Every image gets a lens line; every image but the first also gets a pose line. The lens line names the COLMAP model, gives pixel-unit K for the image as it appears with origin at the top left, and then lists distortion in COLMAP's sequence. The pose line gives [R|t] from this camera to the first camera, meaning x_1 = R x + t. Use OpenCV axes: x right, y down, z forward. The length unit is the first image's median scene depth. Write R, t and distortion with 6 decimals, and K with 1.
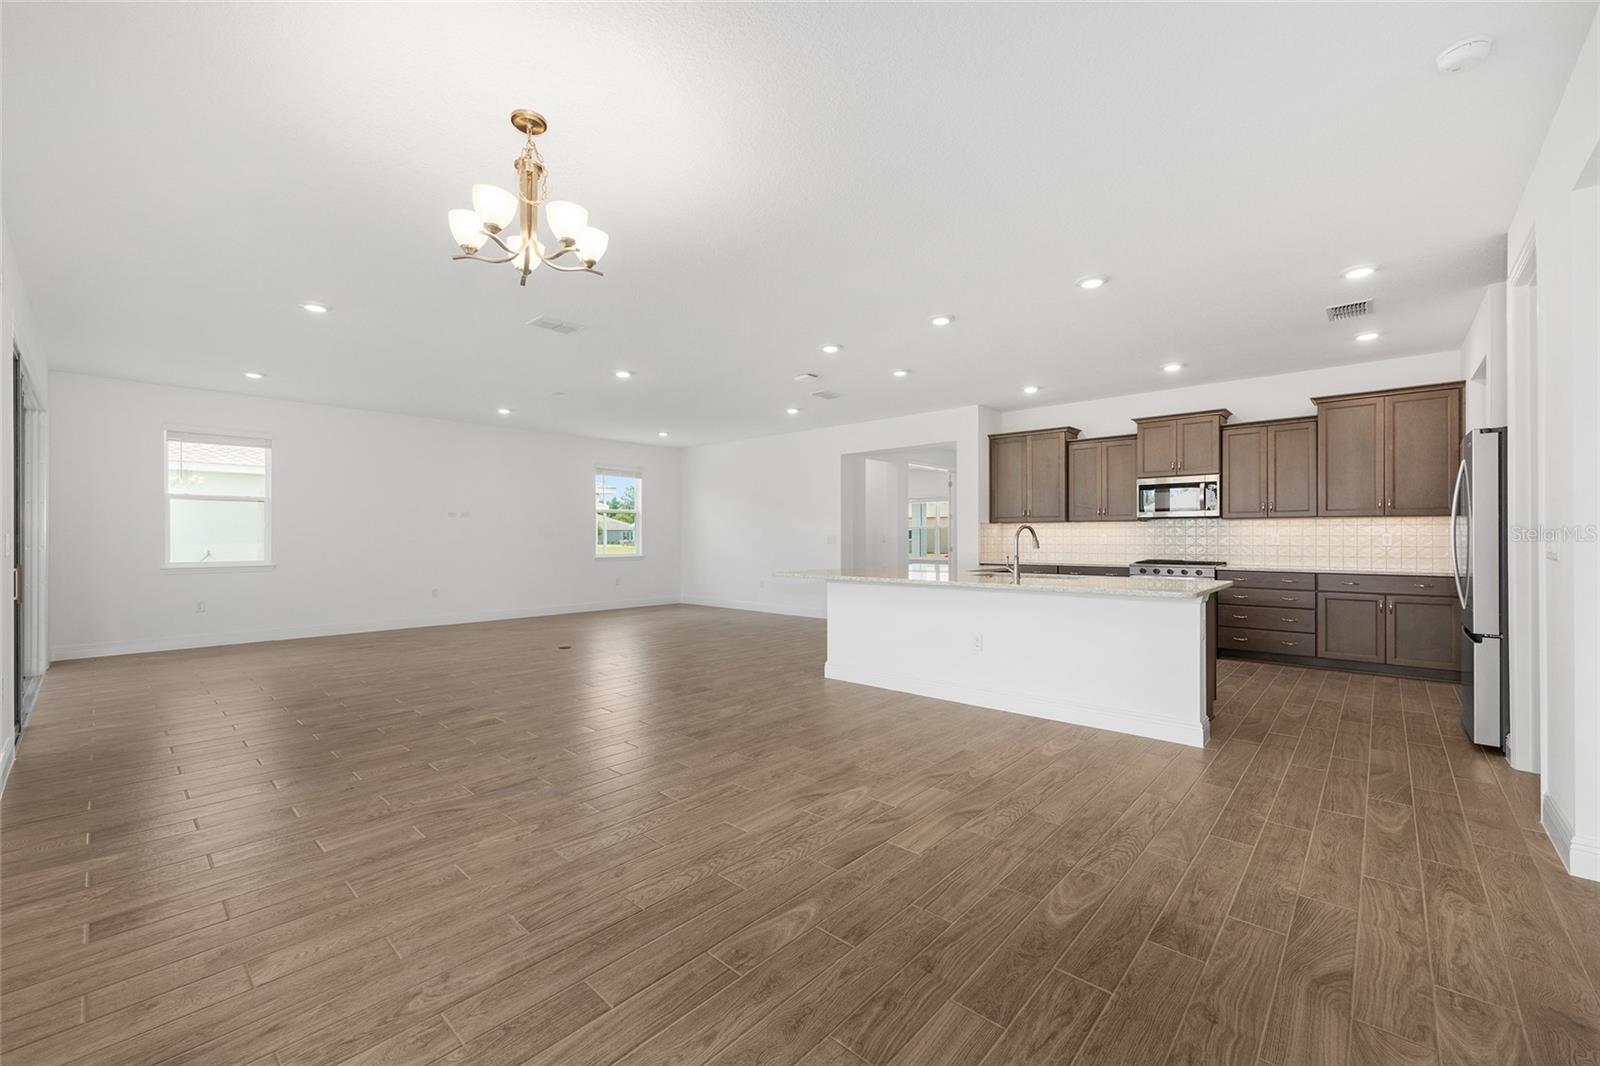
lens RADIAL K [[644.7, 0, 792.4], [0, 644.7, 529.1], [0, 0, 1]] dist [0.001258, 0.000050]
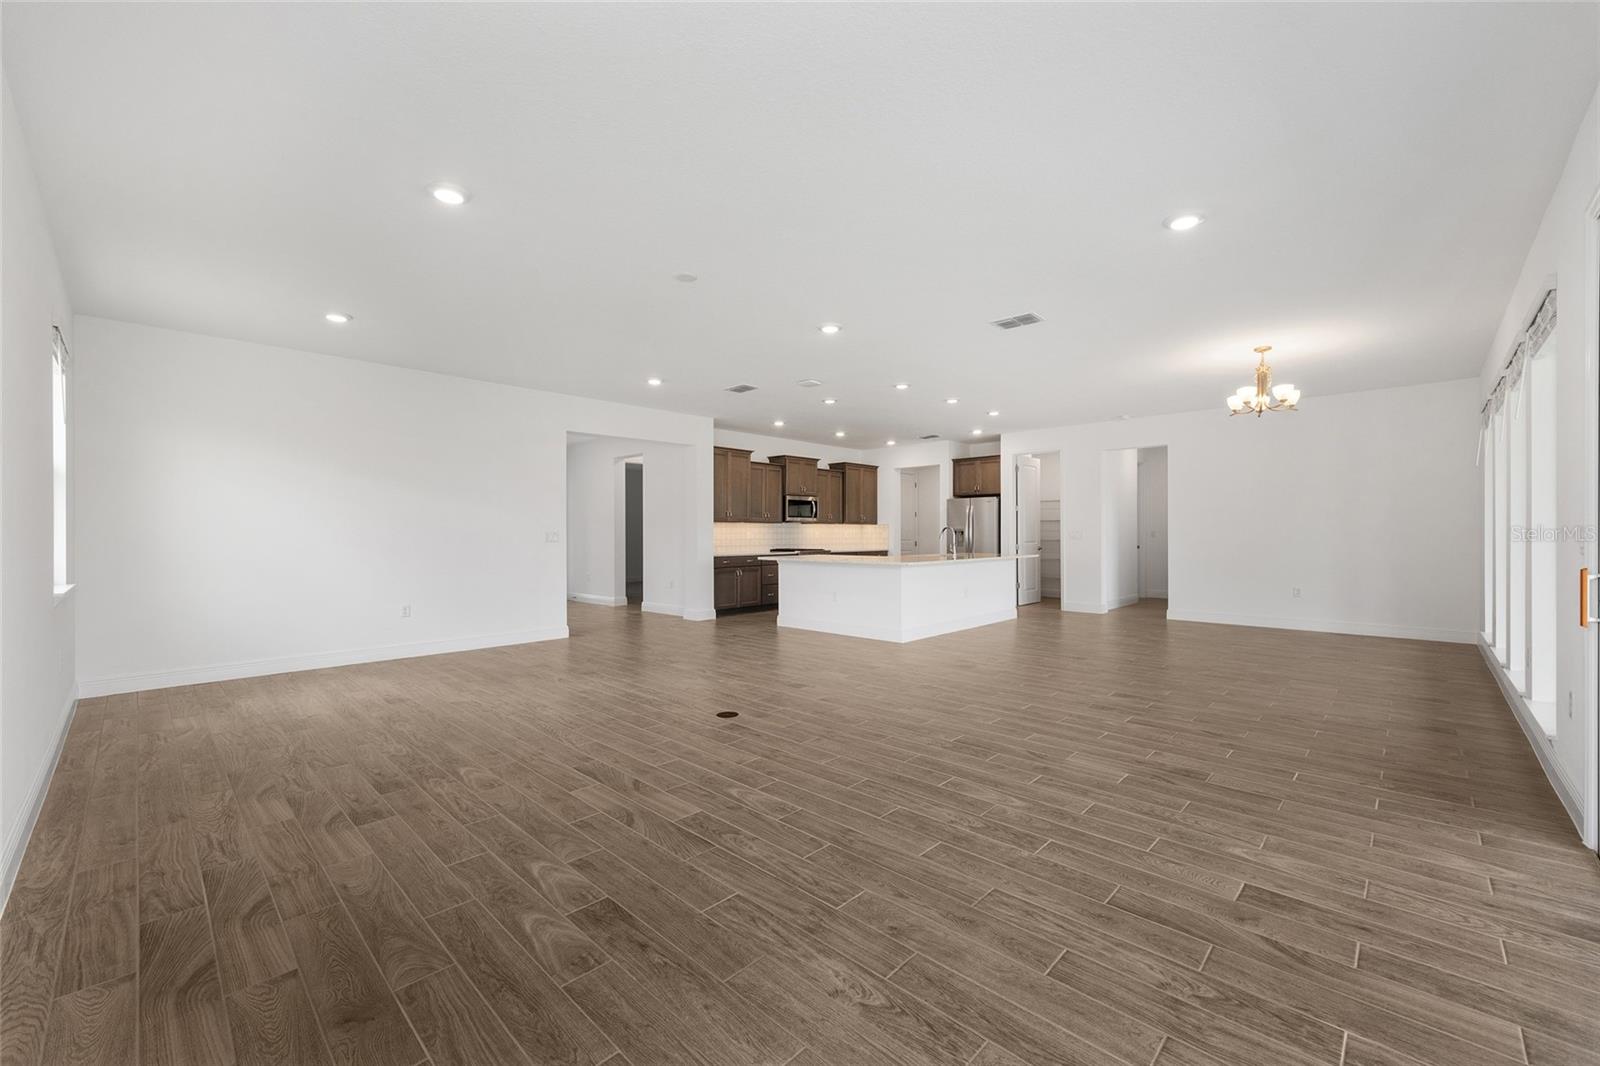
lens RADIAL K [[644.7, 0, 792.4], [0, 644.7, 529.1], [0, 0, 1]] dist [0.001258, 0.000050]
pose [[0.040921, -0.000034, 0.999162, -0.831833], [0.011116, 0.999938, -0.000421, 0.002442], [-0.999101, 0.011124, 0.040919, 0.822115]]
